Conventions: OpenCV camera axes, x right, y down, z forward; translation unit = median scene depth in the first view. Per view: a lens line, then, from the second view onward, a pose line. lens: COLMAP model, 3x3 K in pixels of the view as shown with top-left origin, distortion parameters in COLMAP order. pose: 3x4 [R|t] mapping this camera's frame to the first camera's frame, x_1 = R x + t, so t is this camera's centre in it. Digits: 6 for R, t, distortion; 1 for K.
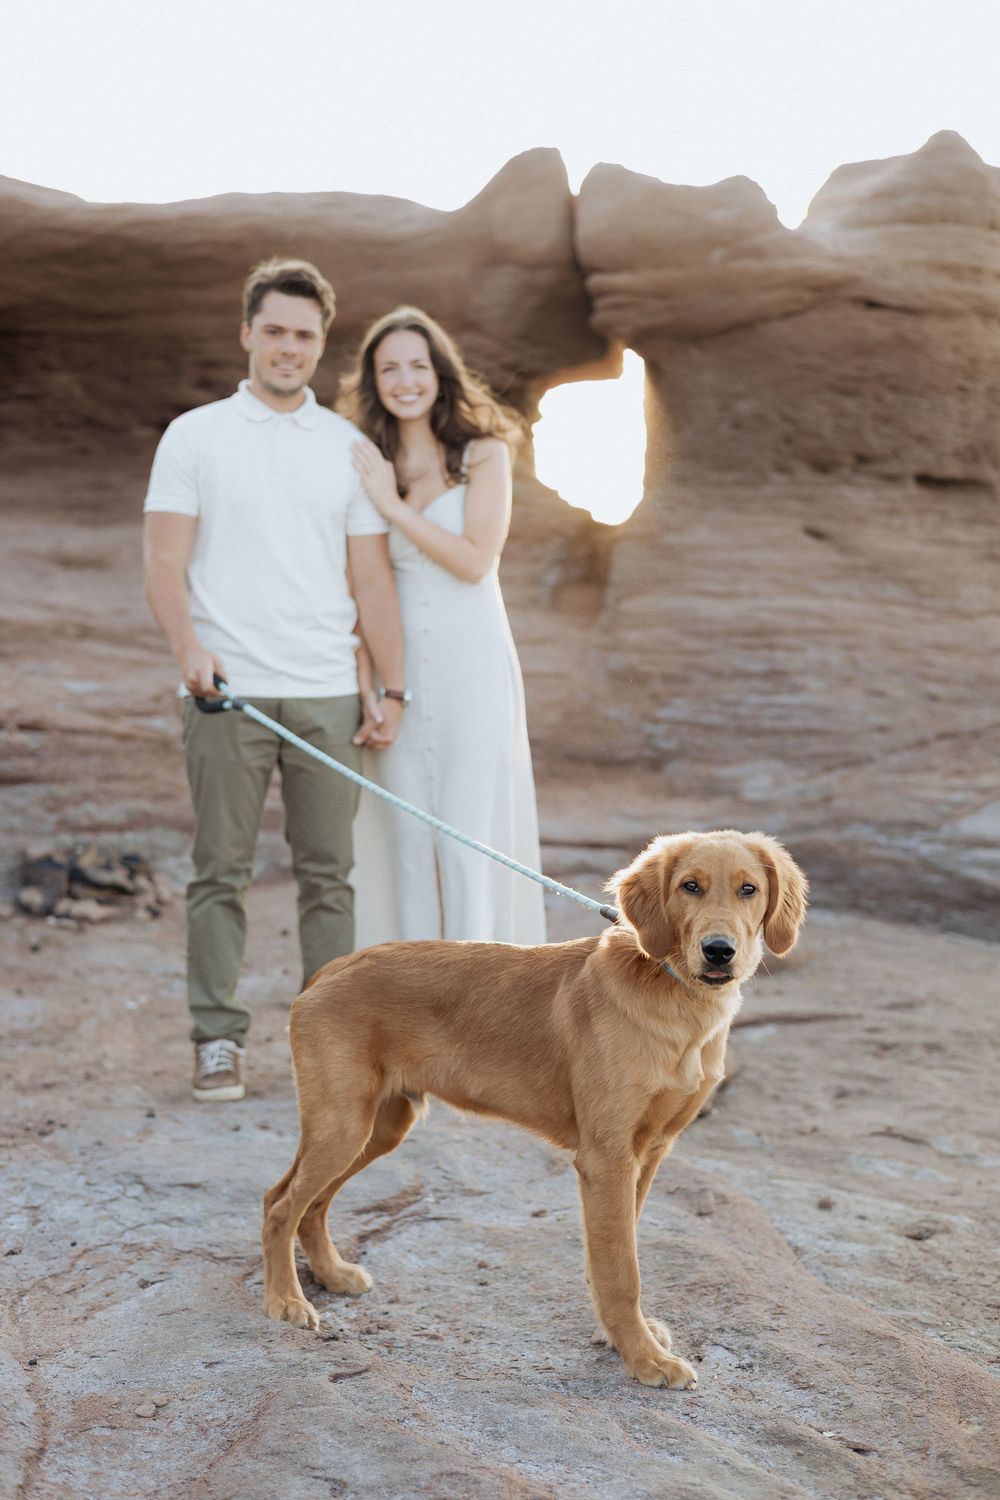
lens RADIAL K [[2127.2, 0, 506.9], [0, 2127.2, 746.6], [0, 0, 1]] dist [0.004826, -0.039040]
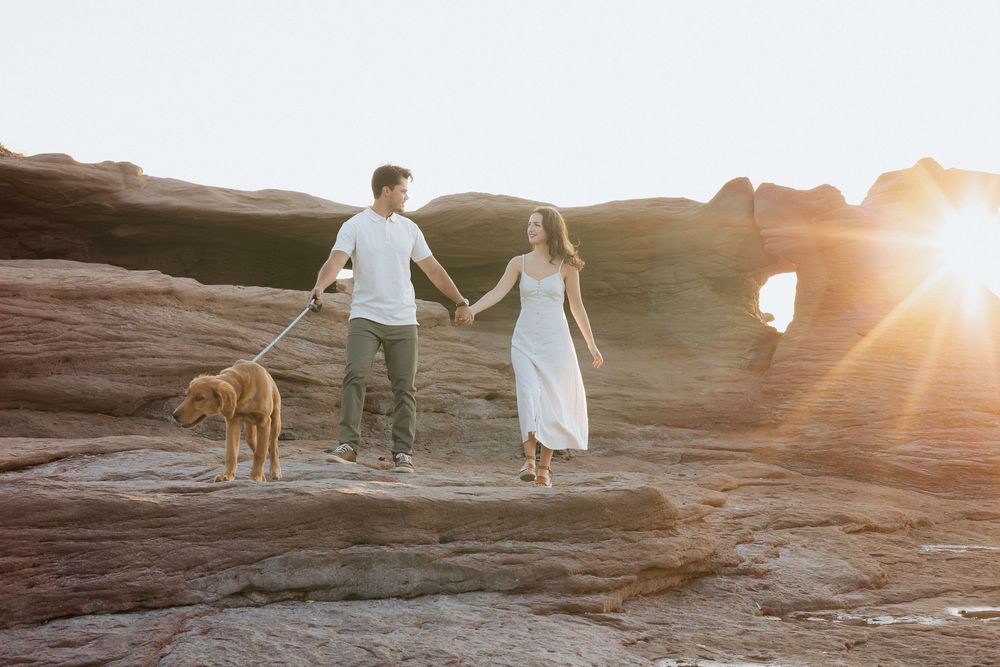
lens RADIAL K [[1418.1, 0, 500.0], [0, 1418.1, 333.5], [0, 0, 1]] dist [0.004826, -0.039040]
pose [[0.968751, -0.018976, -0.247307, 0.338132], [-0.012285, 0.992175, -0.124252, 0.222519], [0.247730, 0.123408, 0.960937, -1.370191]]
